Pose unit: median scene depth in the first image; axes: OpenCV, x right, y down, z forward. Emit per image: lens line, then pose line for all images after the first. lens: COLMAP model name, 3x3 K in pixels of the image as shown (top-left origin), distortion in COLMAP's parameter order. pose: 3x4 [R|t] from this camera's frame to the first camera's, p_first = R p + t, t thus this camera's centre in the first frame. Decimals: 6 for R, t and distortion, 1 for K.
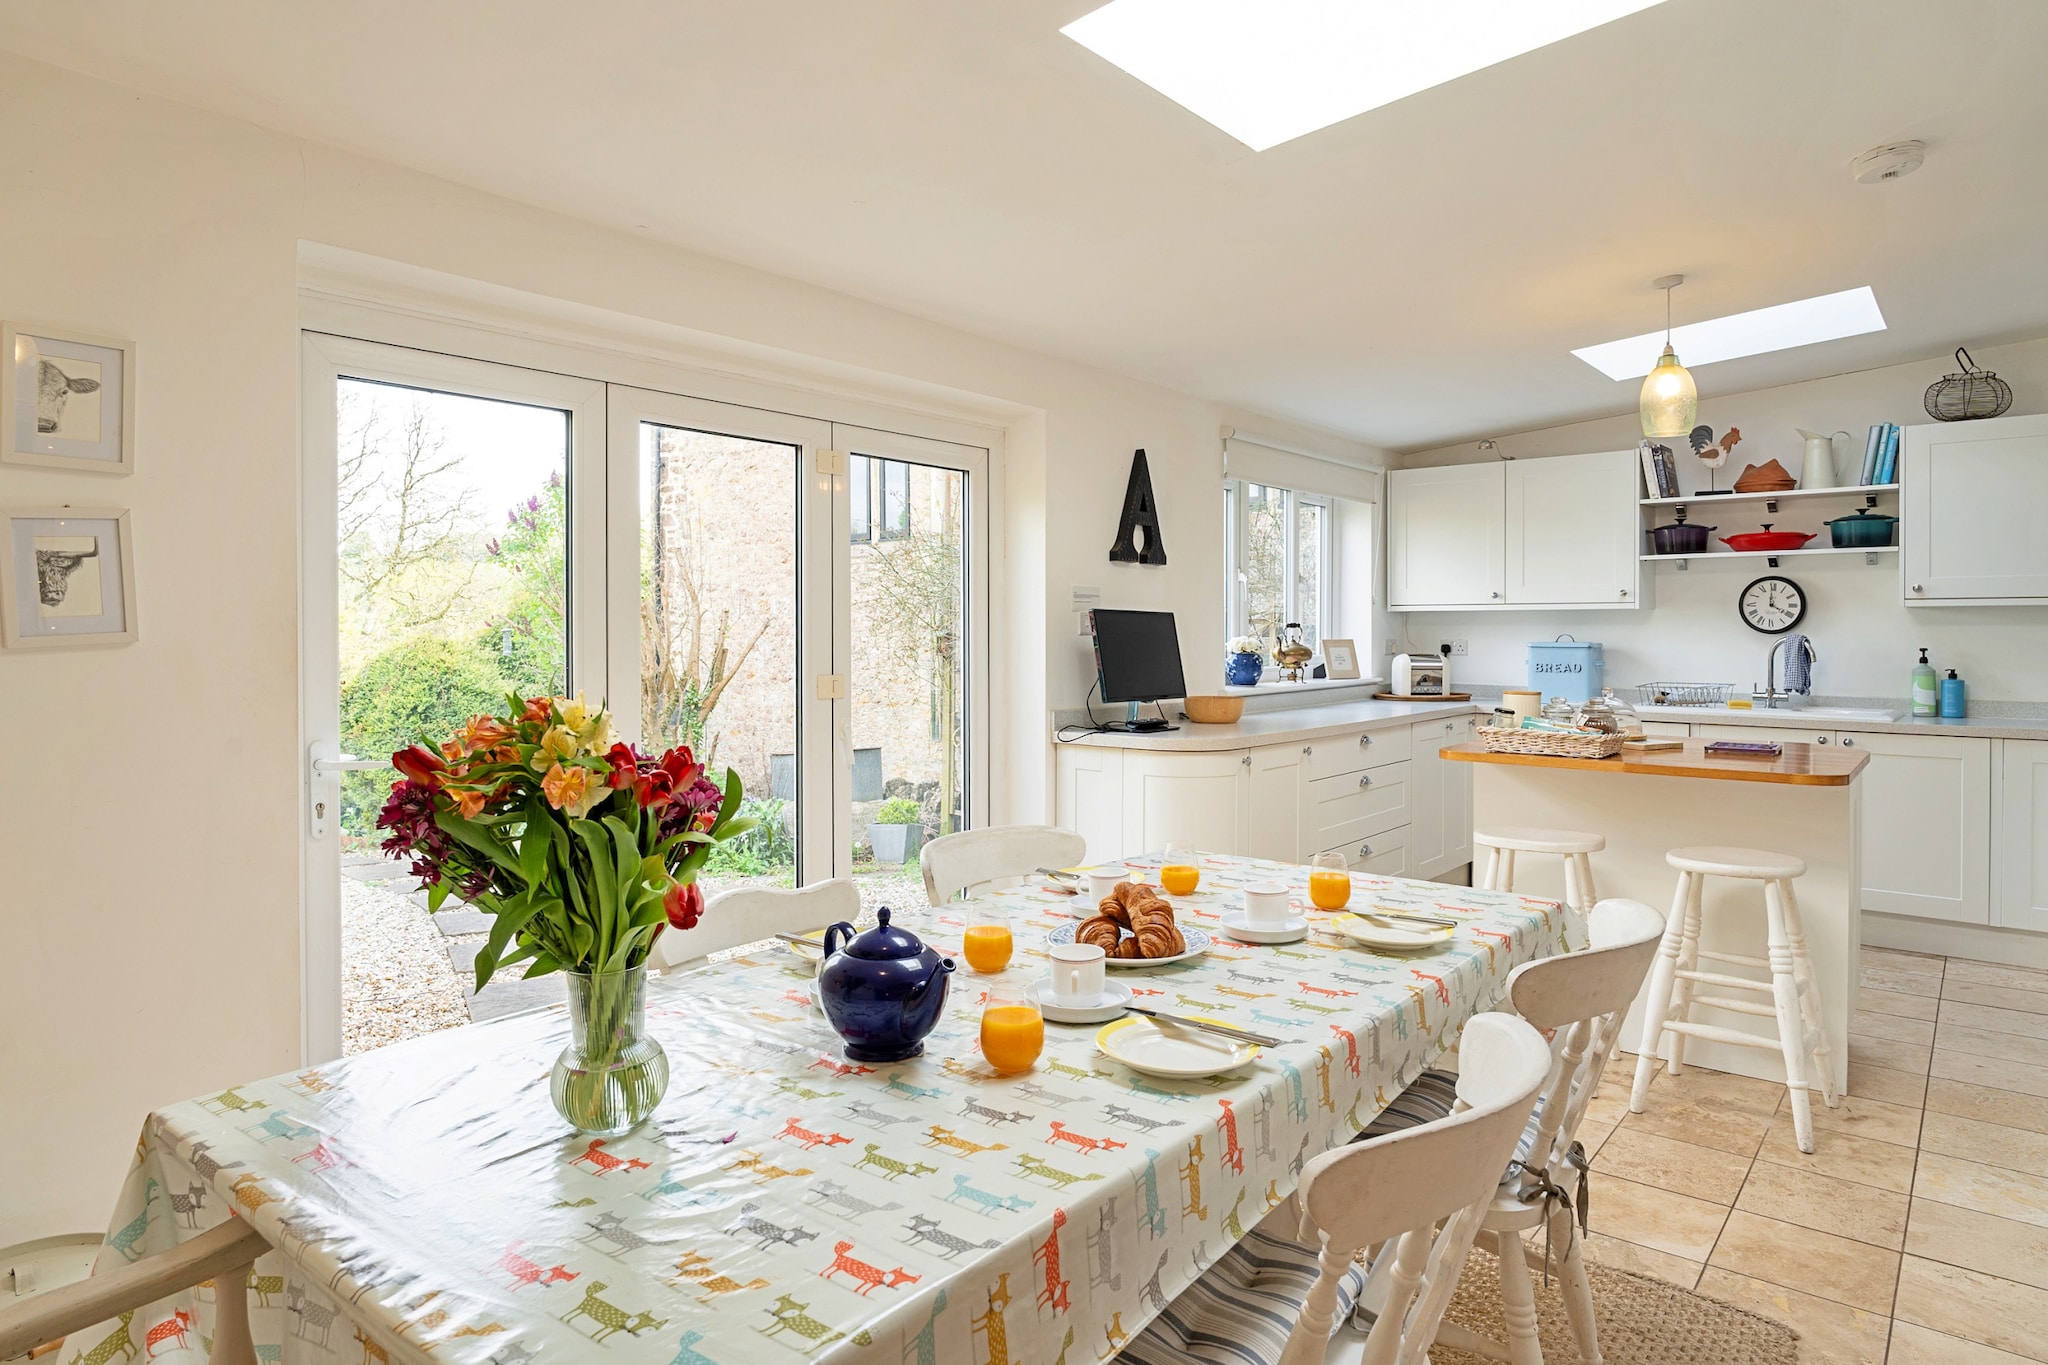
lens RADIAL K [[1137.5, 0, 1020.0], [0, 1137.5, 646.4], [0, 0, 1]] dist [-0.002623, -0.000376]
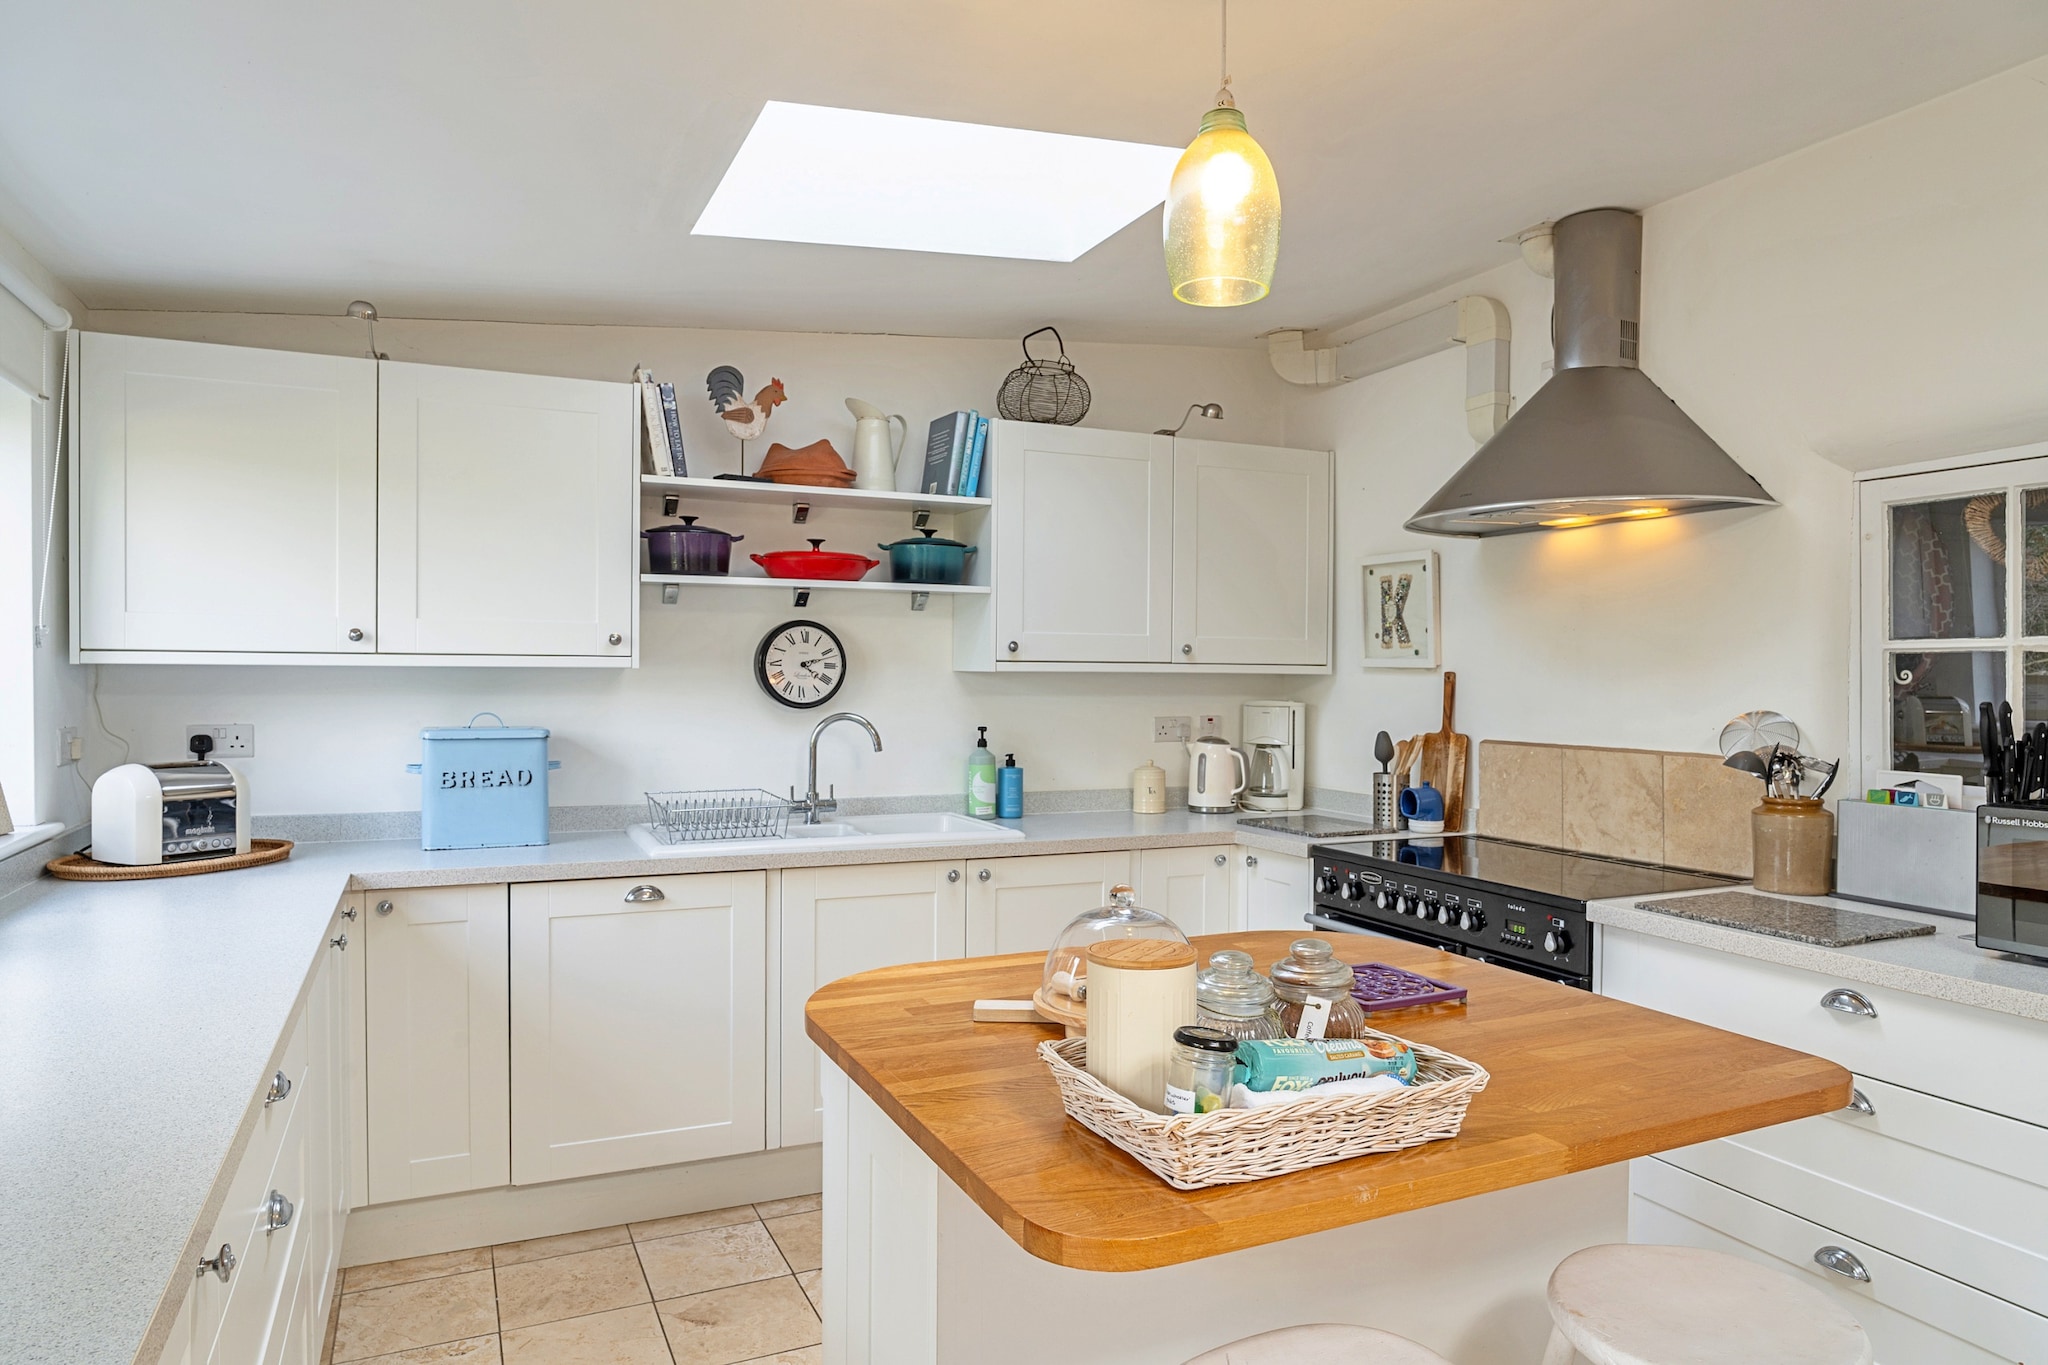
lens RADIAL K [[1286.5, 0, 1024.0], [0, 1286.5, 682.5], [0, 0, 1]] dist [0.001044, 0.001115]
pose [[0.416905, -0.005586, 0.908933, 0.044526], [0.008203, 0.999964, 0.002383, -0.026511], [-0.908913, 0.006463, 0.416936, 0.577838]]
